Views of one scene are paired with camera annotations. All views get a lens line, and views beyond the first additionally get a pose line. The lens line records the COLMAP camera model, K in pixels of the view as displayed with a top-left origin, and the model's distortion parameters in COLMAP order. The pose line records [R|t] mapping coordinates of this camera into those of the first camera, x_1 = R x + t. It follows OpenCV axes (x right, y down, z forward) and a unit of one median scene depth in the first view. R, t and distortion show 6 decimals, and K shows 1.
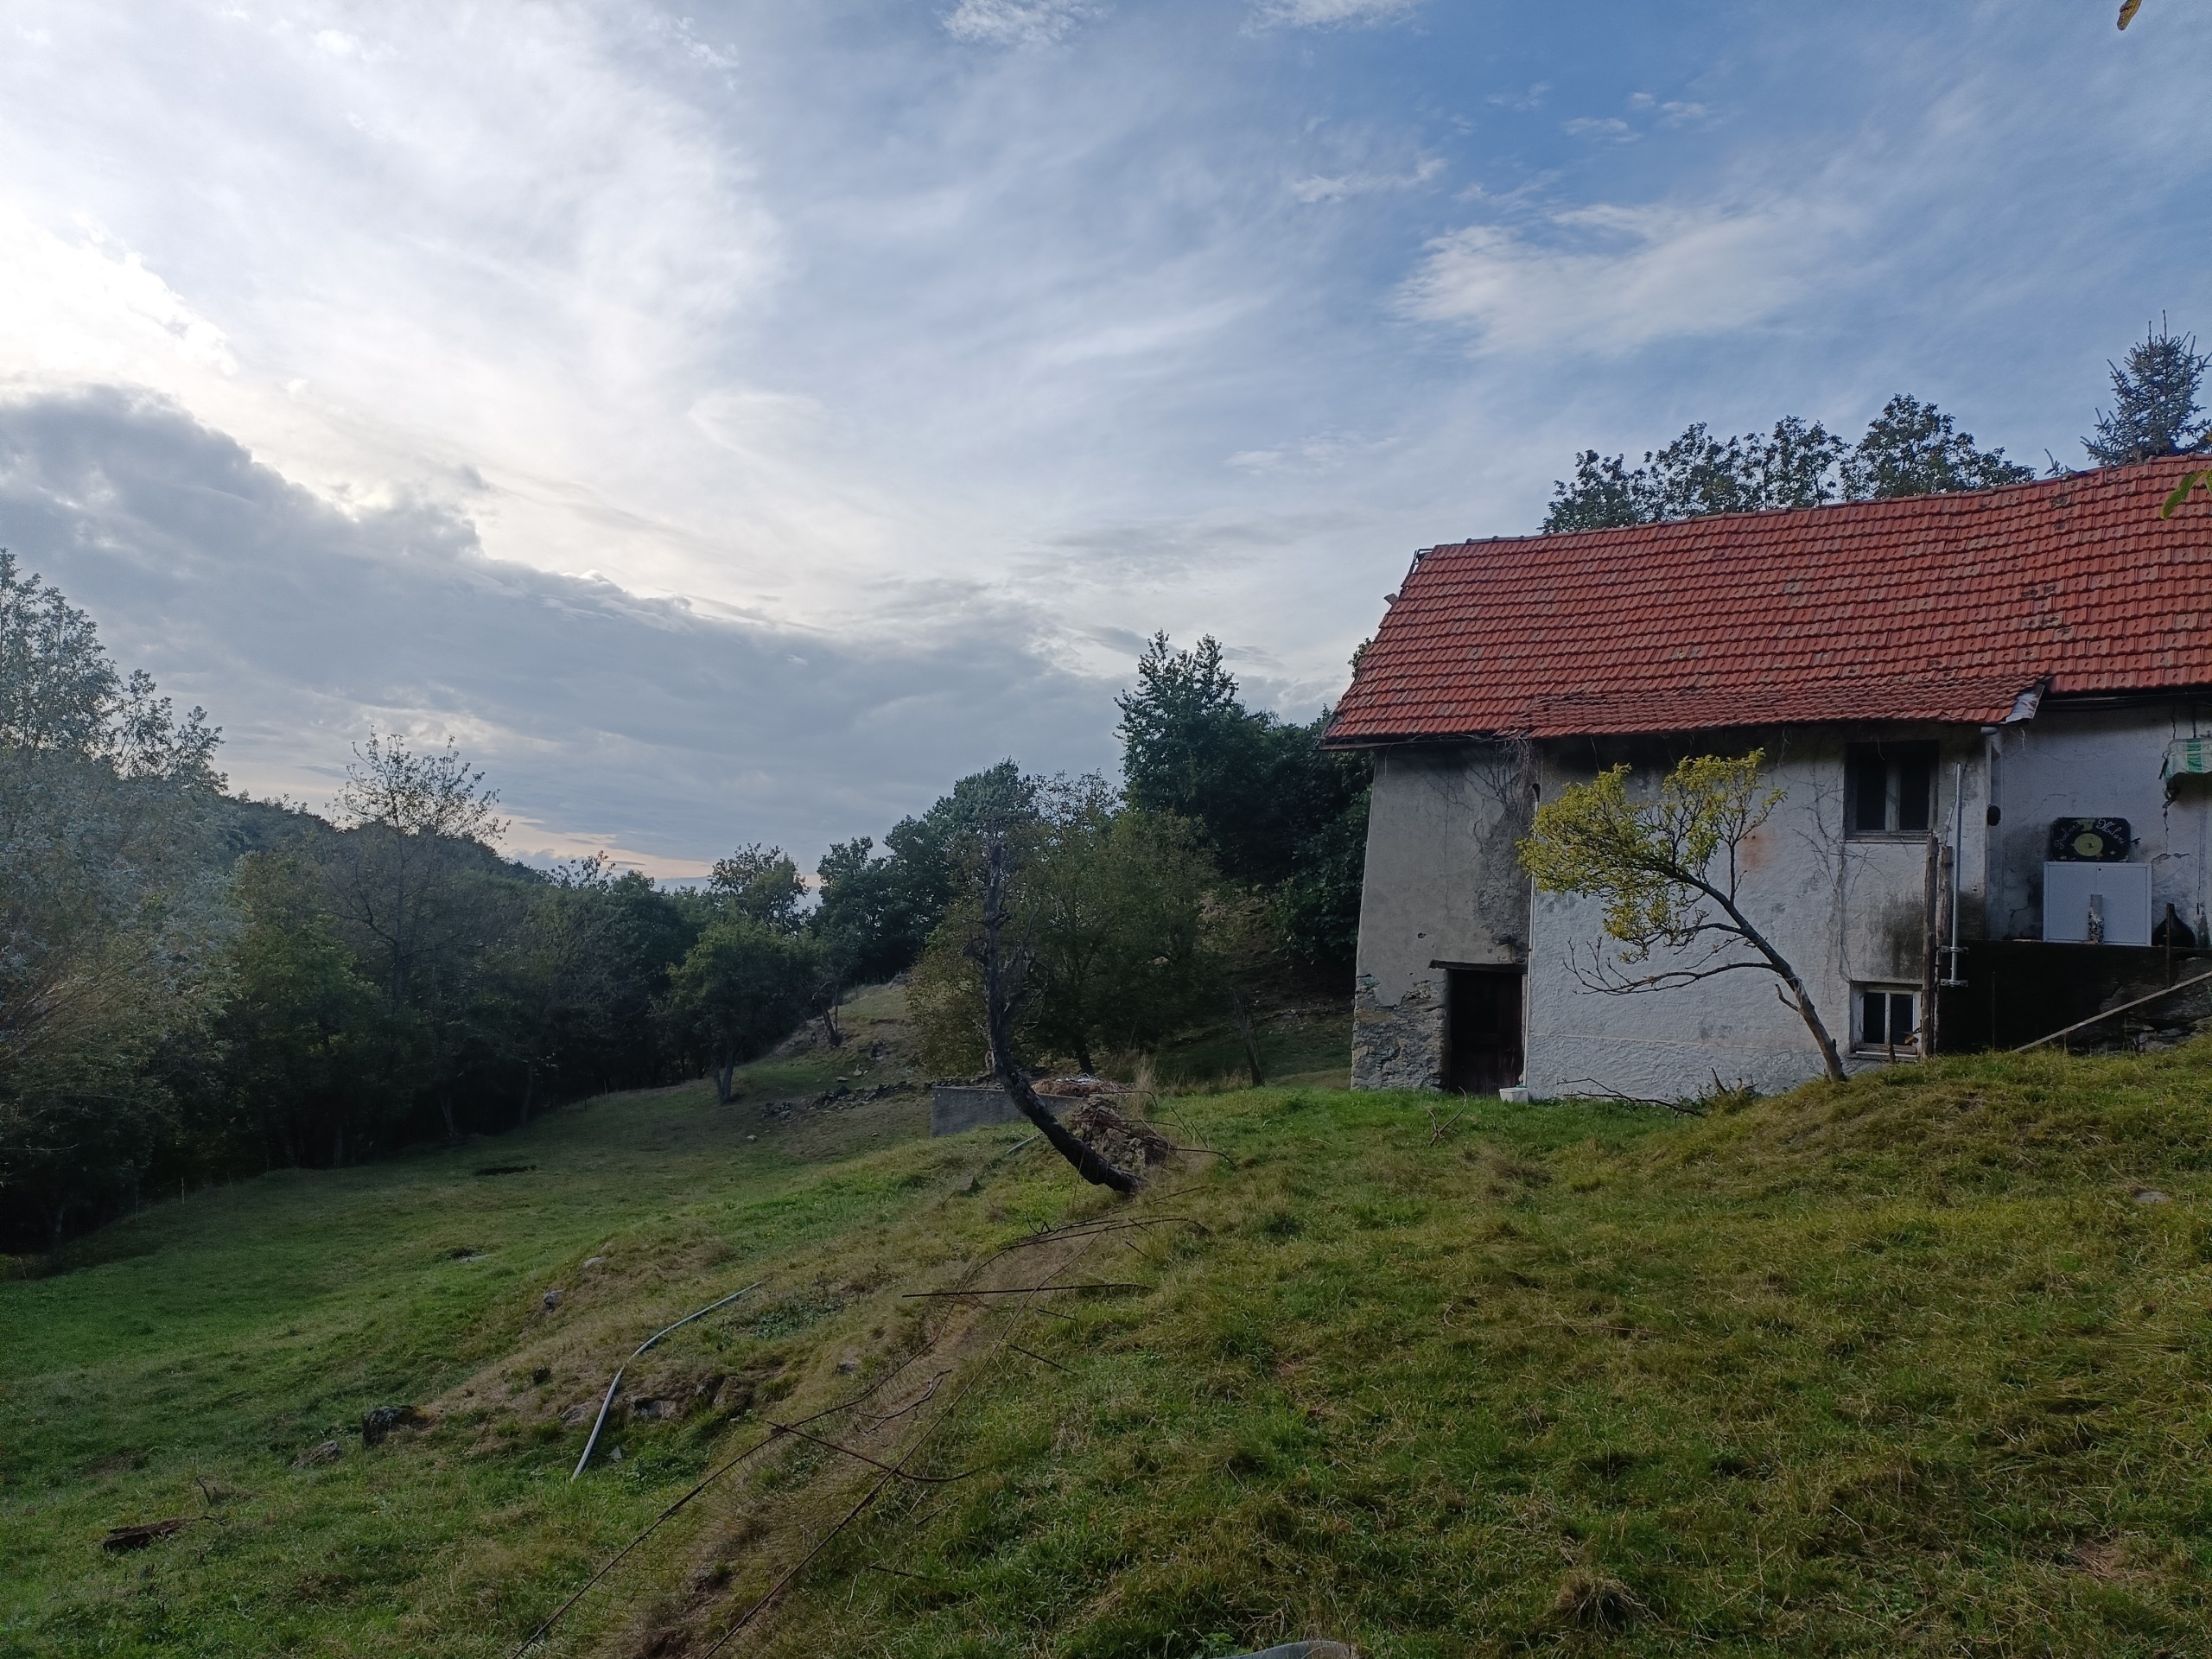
lens RADIAL K [[1589.8, 0, 1099.7], [0, 1589.8, 842.7], [0, 0, 1]] dist [0.076779, -0.032634]
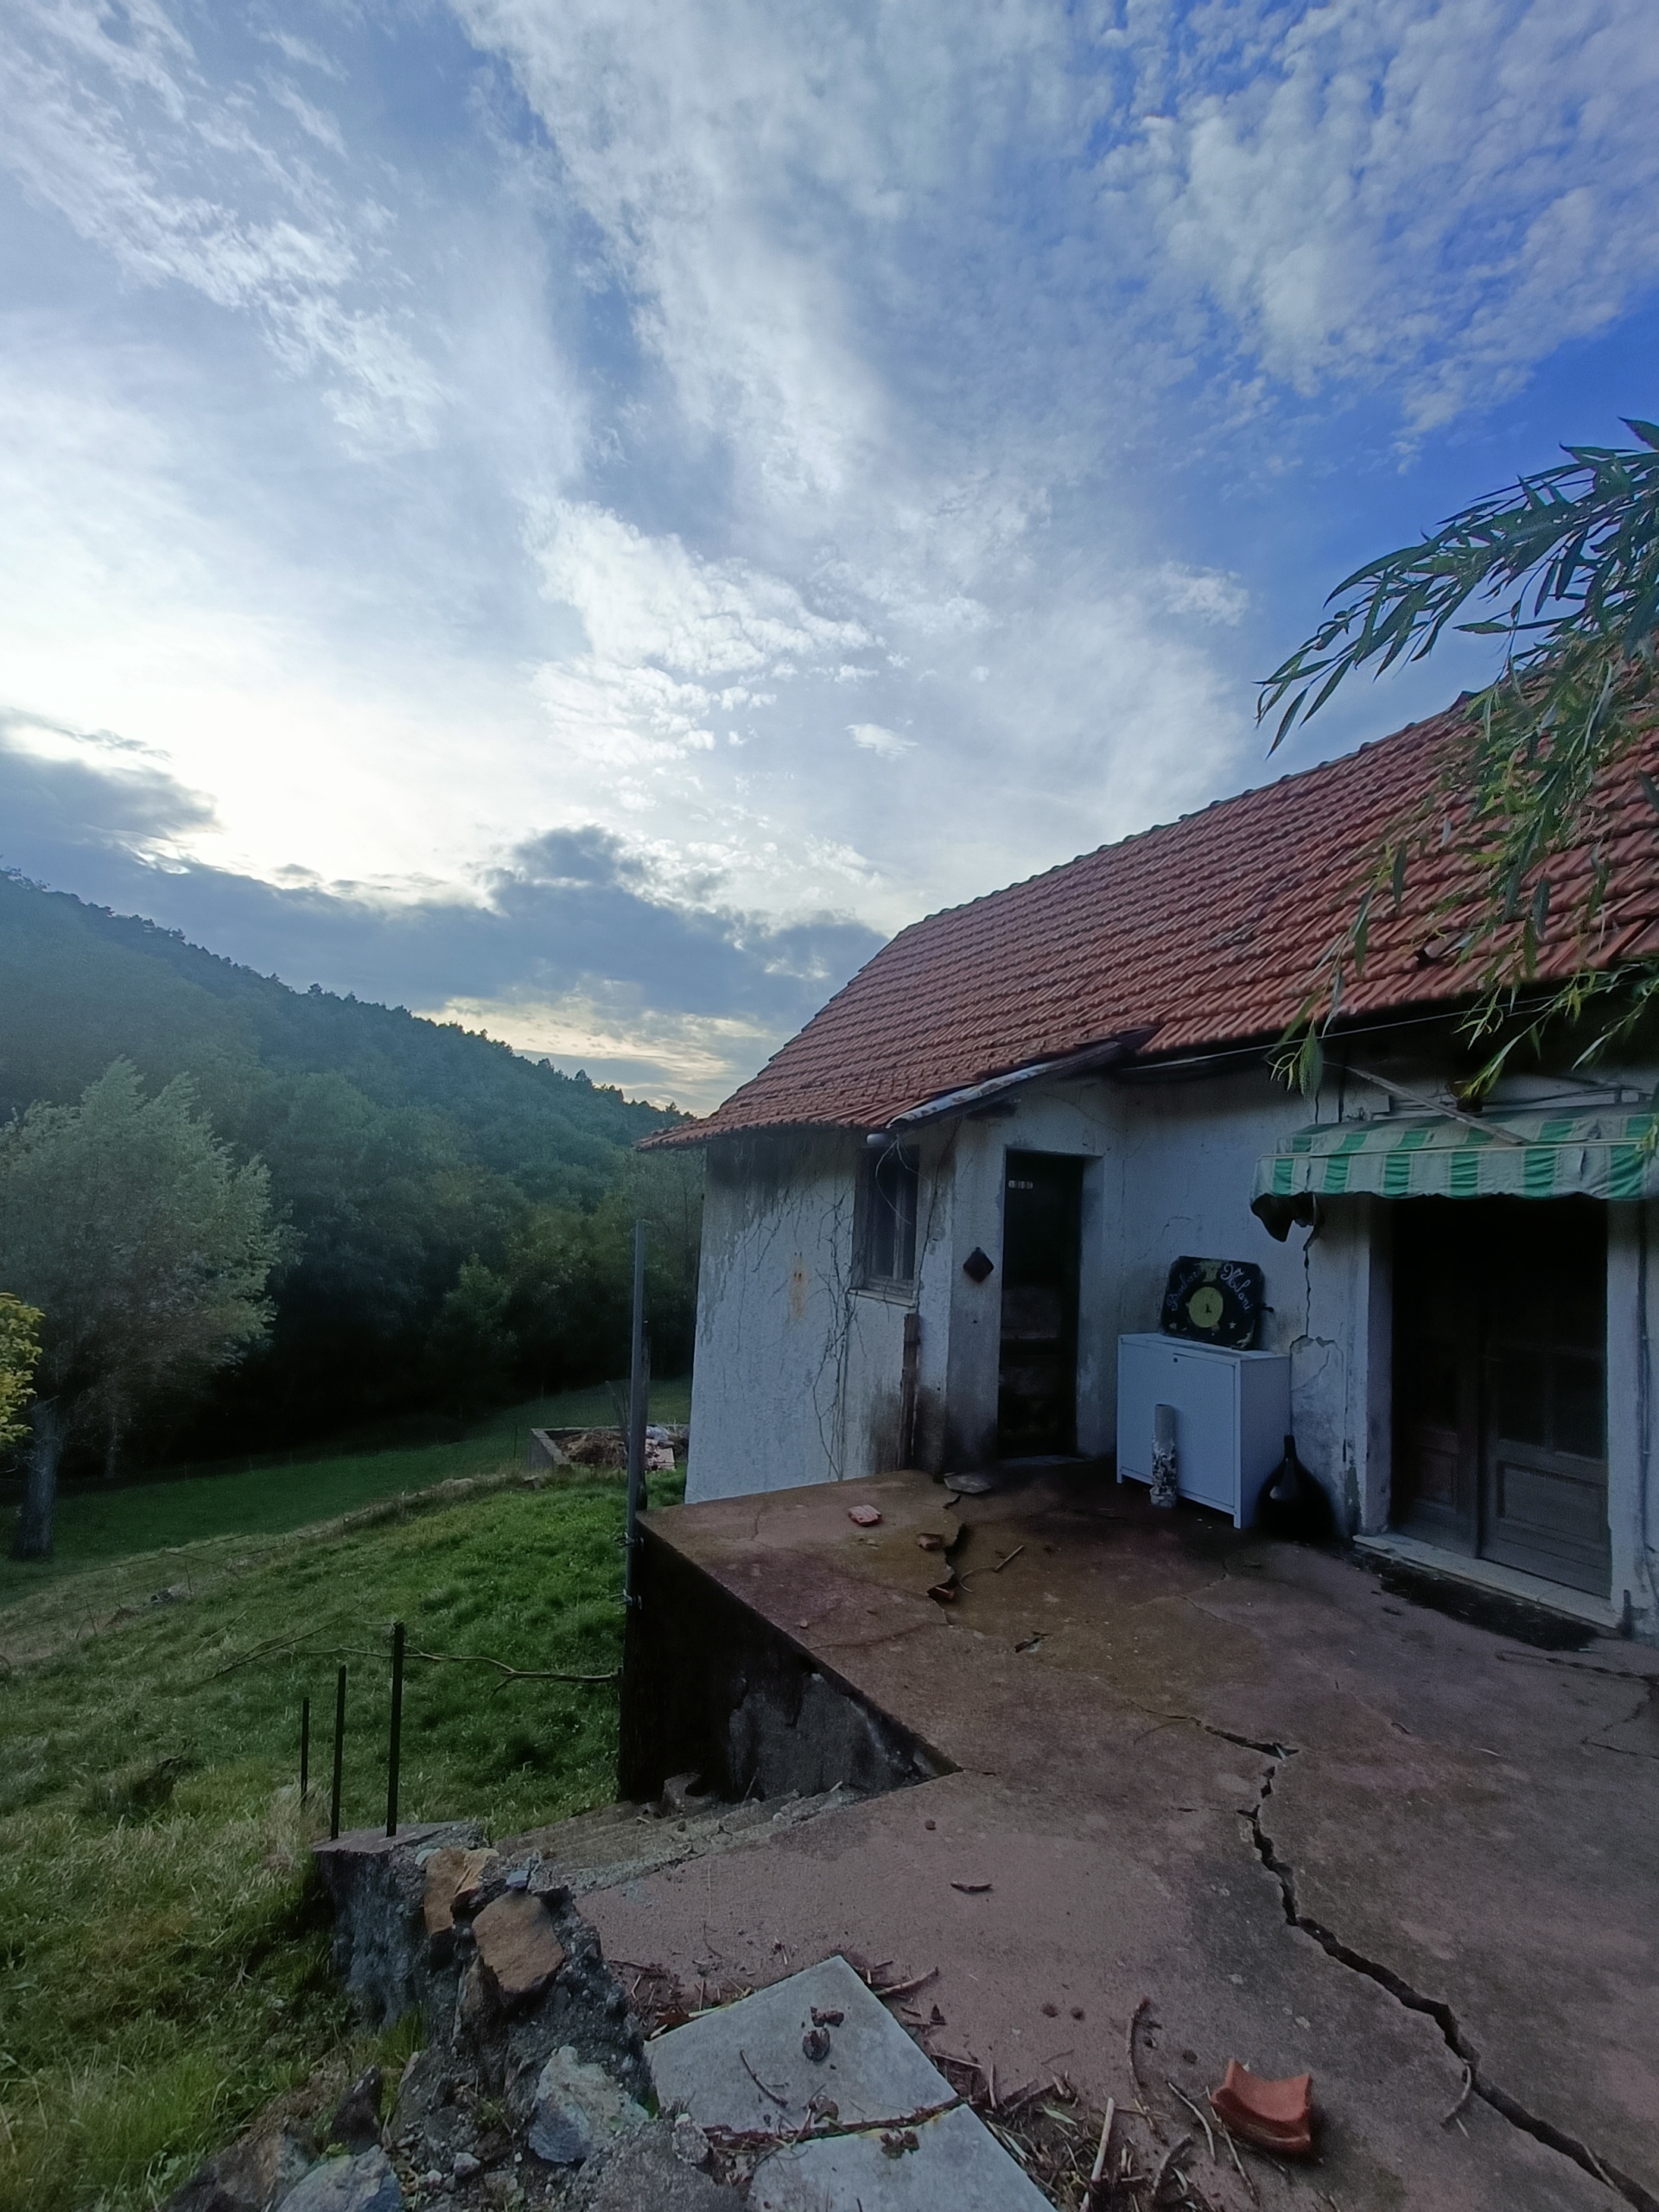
lens RADIAL K [[991.1, 0, 851.4], [0, 991.1, 1116.0], [0, 0, 1]] dist [0.003876, 0.003052]
pose [[0.870233, -0.058307, -0.489178, 0.681747], [0.045758, 0.998245, -0.037582, -0.060714], [0.490511, 0.010322, 0.871374, 0.629759]]
